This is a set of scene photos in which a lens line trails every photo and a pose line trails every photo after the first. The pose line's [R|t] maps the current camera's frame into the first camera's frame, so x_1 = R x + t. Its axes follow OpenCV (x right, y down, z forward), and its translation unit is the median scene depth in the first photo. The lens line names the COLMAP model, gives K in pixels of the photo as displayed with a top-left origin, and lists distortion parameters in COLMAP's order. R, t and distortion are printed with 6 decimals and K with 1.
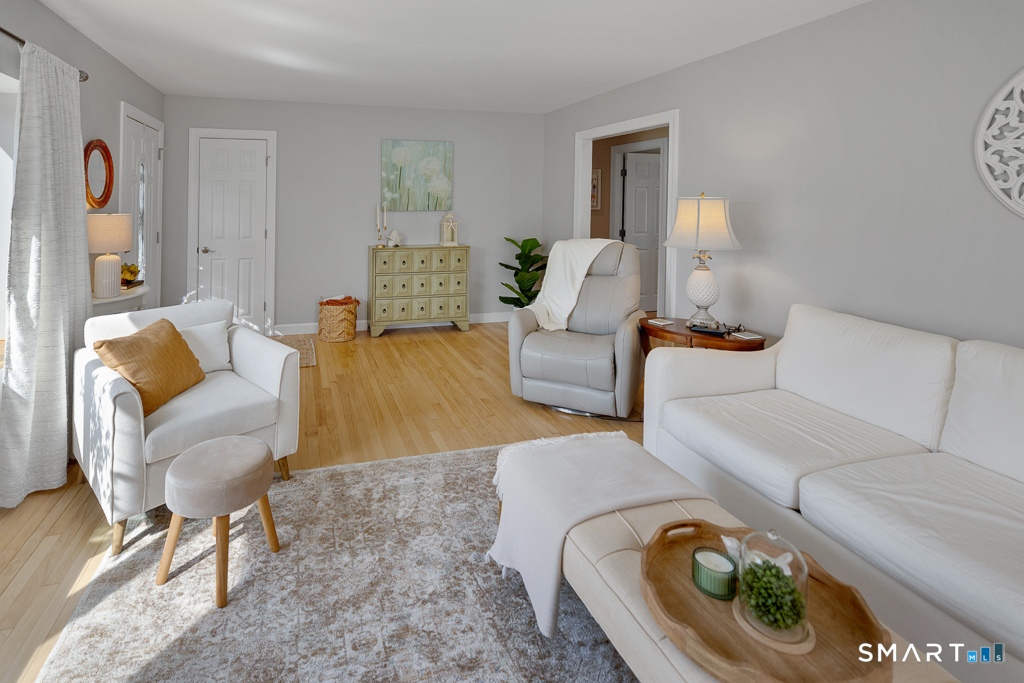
lens RADIAL K [[528.8, 0, 515.4], [0, 528.8, 231.6], [0, 0, 1]] dist [0.000171, 0.000059]
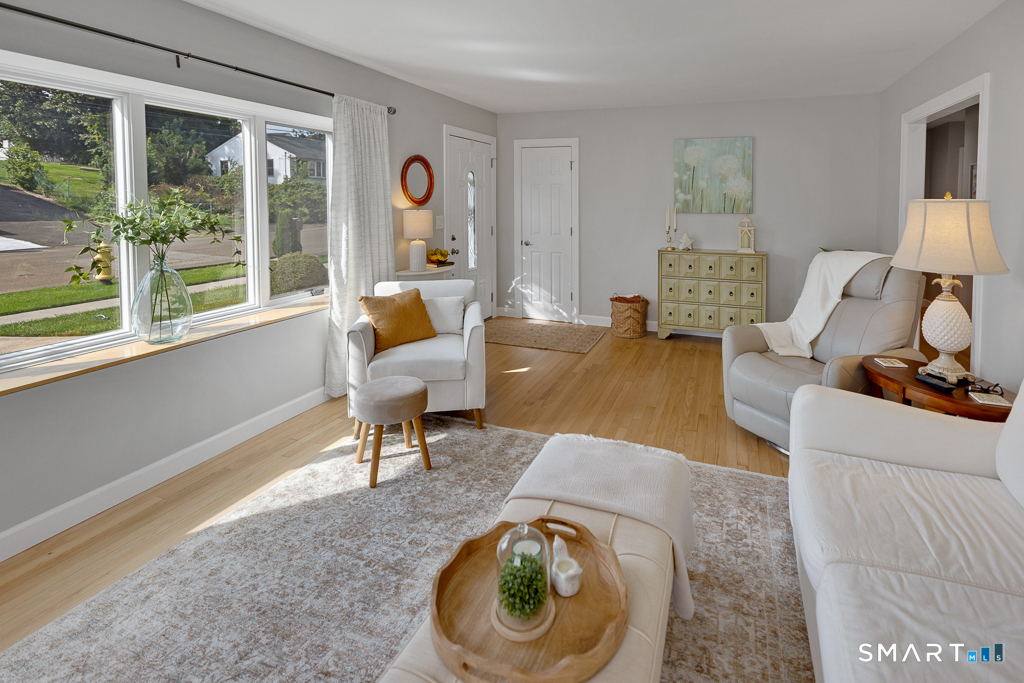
lens RADIAL K [[542.9, 0, 512.0], [0, 542.9, 257.0], [0, 0, 1]] dist [0.000625, -0.000166]
pose [[0.789863, 0.068330, -0.609465, 0.235690], [-0.042885, 0.997495, 0.056255, -0.001744], [0.611782, -0.018296, 0.790814, 0.036419]]
